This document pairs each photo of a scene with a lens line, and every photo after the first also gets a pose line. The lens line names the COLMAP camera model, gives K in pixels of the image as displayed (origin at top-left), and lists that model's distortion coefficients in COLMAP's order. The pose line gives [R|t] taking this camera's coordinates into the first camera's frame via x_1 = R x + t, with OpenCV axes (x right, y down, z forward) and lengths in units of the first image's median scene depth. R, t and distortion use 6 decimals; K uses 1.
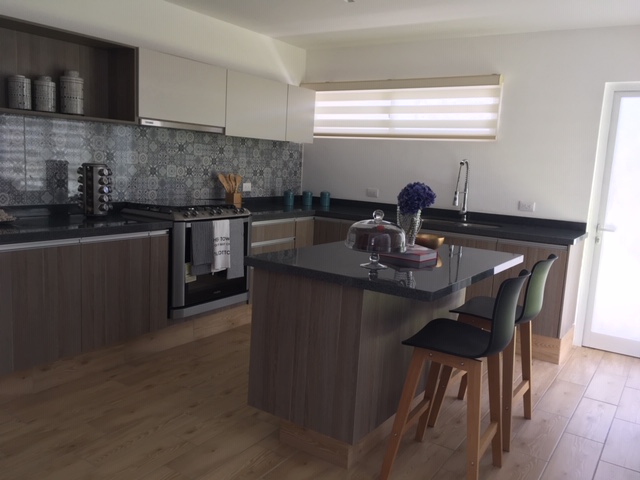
lens RADIAL K [[546.2, 0, 320.0], [0, 546.2, 240.0], [0, 0, 1]] dist [0.043074, -0.002742]
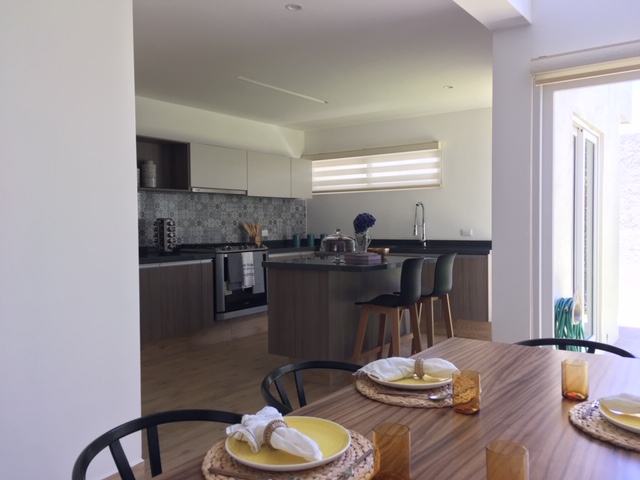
lens RADIAL K [[546.2, 0, 320.0], [0, 546.2, 240.0], [0, 0, 1]] dist [0.043074, -0.002742]
pose [[0.997314, -0.061726, -0.039418, 0.066508], [0.056874, 0.991832, -0.114171, 0.099553], [0.046143, 0.111623, 0.992679, -0.405863]]
